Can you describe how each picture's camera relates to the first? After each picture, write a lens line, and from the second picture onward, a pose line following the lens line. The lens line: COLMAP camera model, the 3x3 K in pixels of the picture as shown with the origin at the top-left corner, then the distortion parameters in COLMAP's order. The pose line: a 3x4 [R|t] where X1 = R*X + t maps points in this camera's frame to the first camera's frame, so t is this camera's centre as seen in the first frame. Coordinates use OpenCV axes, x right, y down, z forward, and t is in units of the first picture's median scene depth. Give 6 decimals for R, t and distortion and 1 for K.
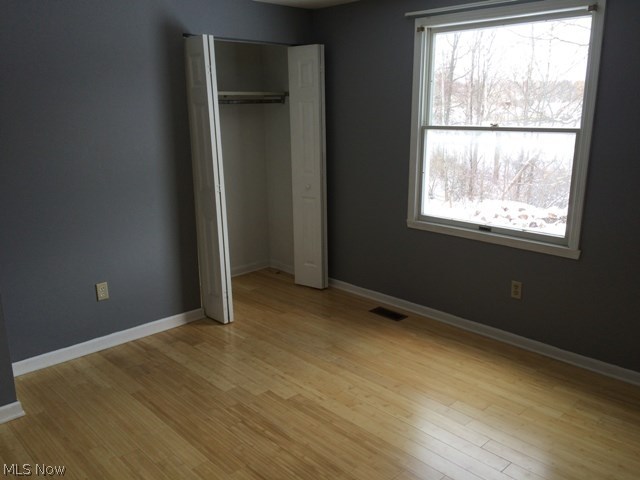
lens RADIAL K [[542.2, 0, 313.7], [0, 542.2, 243.5], [0, 0, 1]] dist [0.098034, -0.126742]
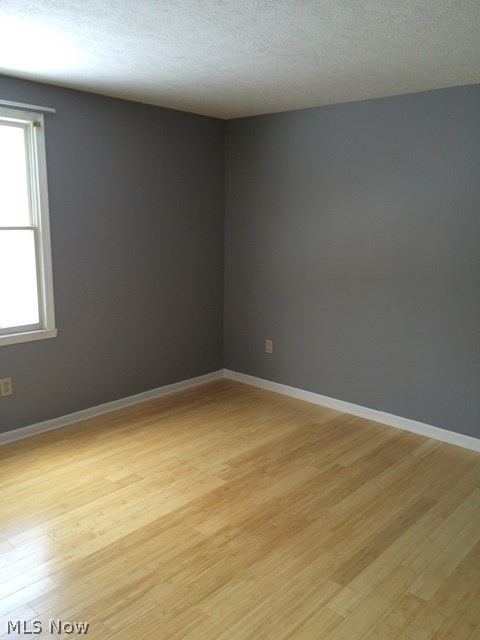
lens RADIAL K [[542.2, 0, 243.2], [0, 542.2, 324.4], [0, 0, 1]] dist [0.098034, -0.126742]
pose [[-0.067305, -0.196006, 0.978290, -0.738570], [0.237121, 0.949278, 0.206506, -0.153881], [-0.969146, 0.245872, -0.017414, 0.673282]]
